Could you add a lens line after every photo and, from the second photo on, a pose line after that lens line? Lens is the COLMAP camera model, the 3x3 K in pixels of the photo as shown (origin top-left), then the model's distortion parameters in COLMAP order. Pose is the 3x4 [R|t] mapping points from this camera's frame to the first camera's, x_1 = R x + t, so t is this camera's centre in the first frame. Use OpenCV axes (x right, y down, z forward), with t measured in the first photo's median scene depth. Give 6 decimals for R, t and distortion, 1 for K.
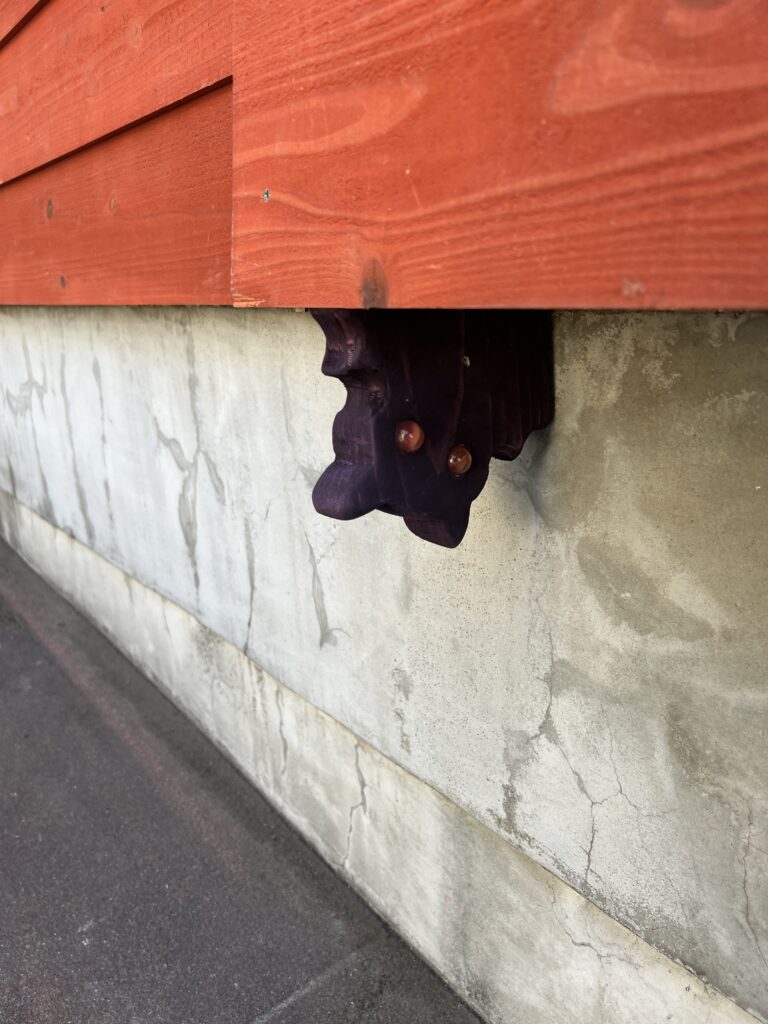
lens RADIAL K [[774.5, 0, 388.0], [0, 774.5, 514.5], [0, 0, 1]] dist [0.031702, -0.022061]
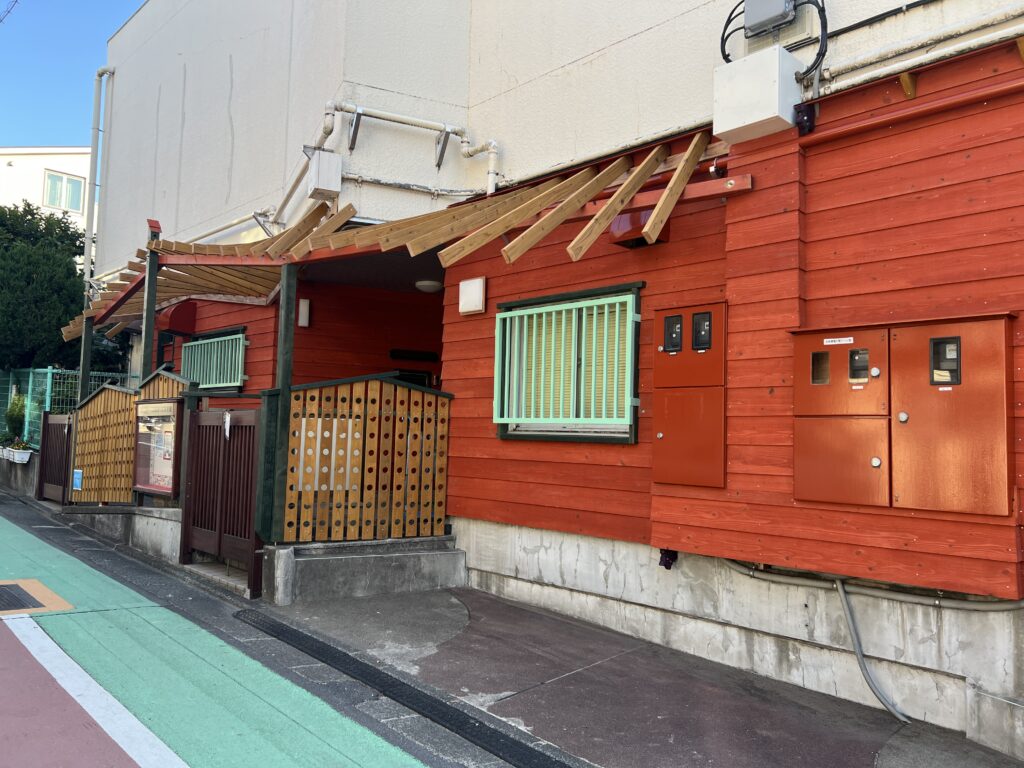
lens RADIAL K [[774.5, 0, 508.4], [0, 774.5, 385.7], [0, 0, 1]] dist [0.031702, -0.022061]
pose [[0.994548, 0.059258, 0.085811, -1.987163], [-0.026086, 0.938071, -0.345459, 0.881840], [-0.100968, 0.341337, 0.934502, -6.005304]]
